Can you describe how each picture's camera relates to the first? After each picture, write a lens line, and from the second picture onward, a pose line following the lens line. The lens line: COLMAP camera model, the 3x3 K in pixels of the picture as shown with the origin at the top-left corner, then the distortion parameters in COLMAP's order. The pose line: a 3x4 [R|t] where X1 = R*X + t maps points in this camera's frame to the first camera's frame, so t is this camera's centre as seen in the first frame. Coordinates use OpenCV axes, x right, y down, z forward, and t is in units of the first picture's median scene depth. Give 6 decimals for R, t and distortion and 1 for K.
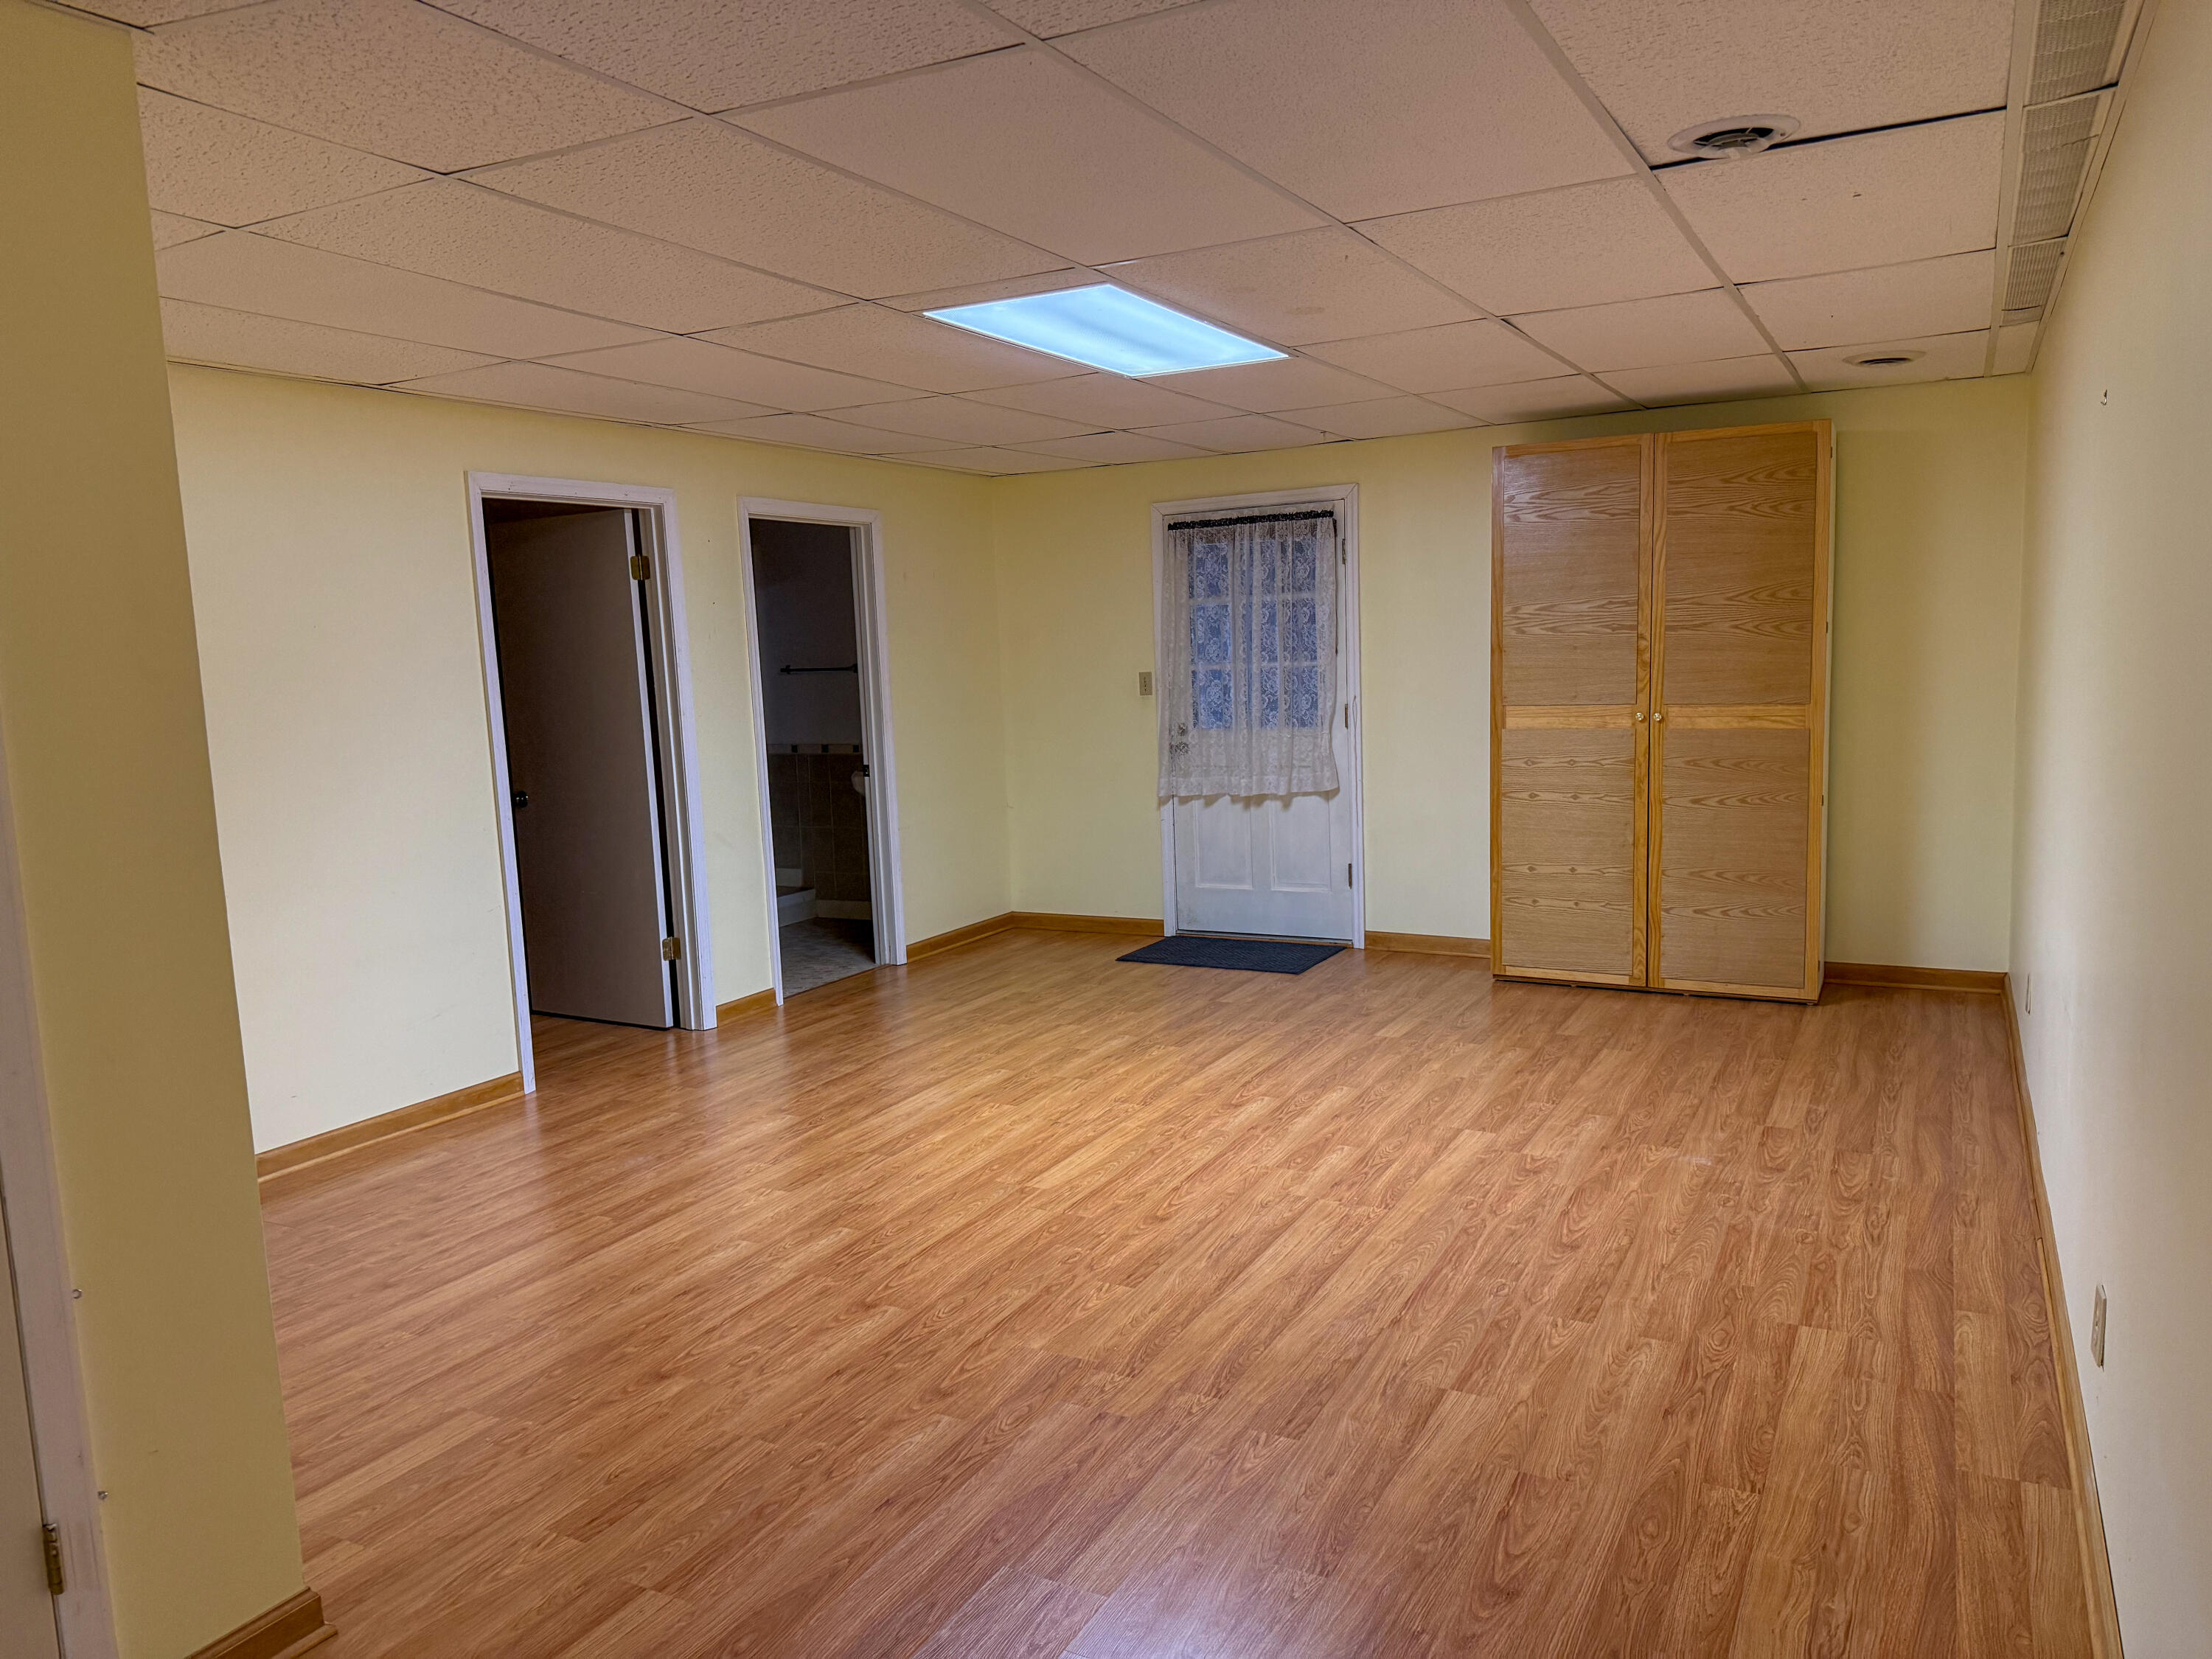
lens RADIAL K [[1524.6, 0, 1104.2], [0, 1524.6, 838.7], [0, 0, 1]] dist [0.052646, -0.001612]
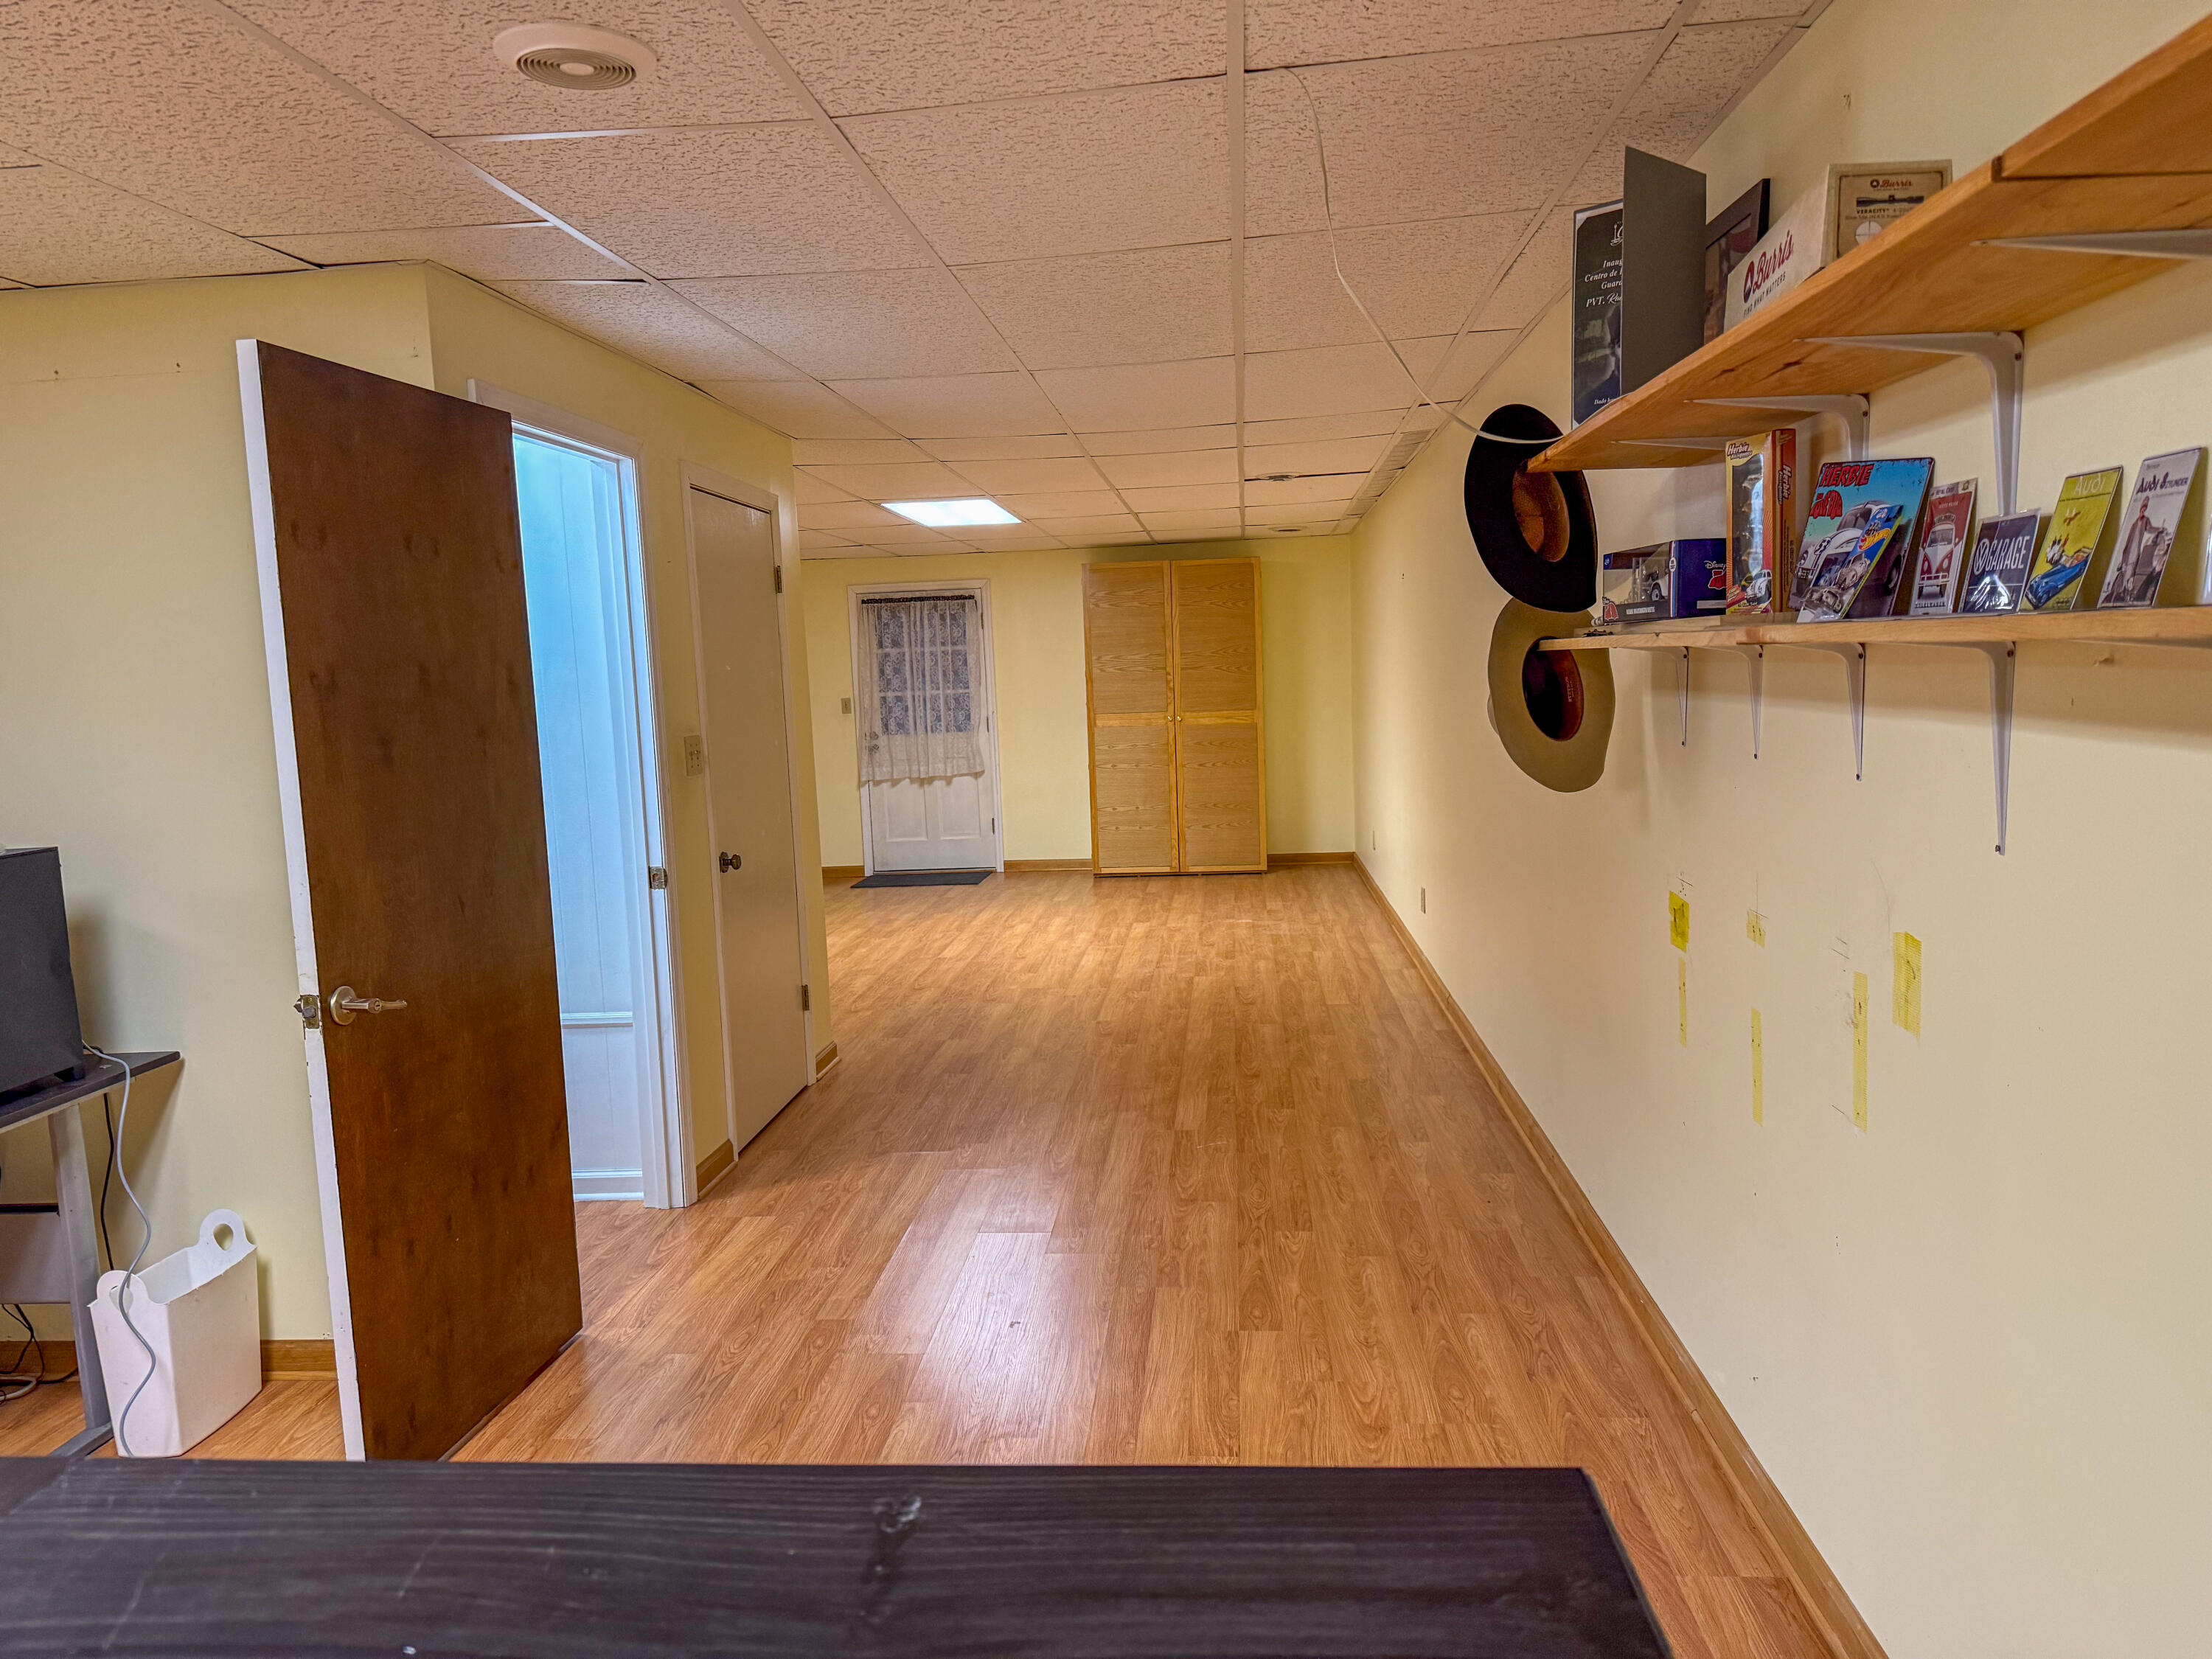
lens RADIAL K [[1524.6, 0, 1111.6], [0, 1524.6, 834.0], [0, 0, 1]] dist [0.052646, -0.001612]
pose [[0.930935, -0.034021, 0.363598, -0.394139], [0.048531, 0.998345, -0.030844, 0.115387], [-0.361947, 0.046359, 0.931045, -0.669808]]
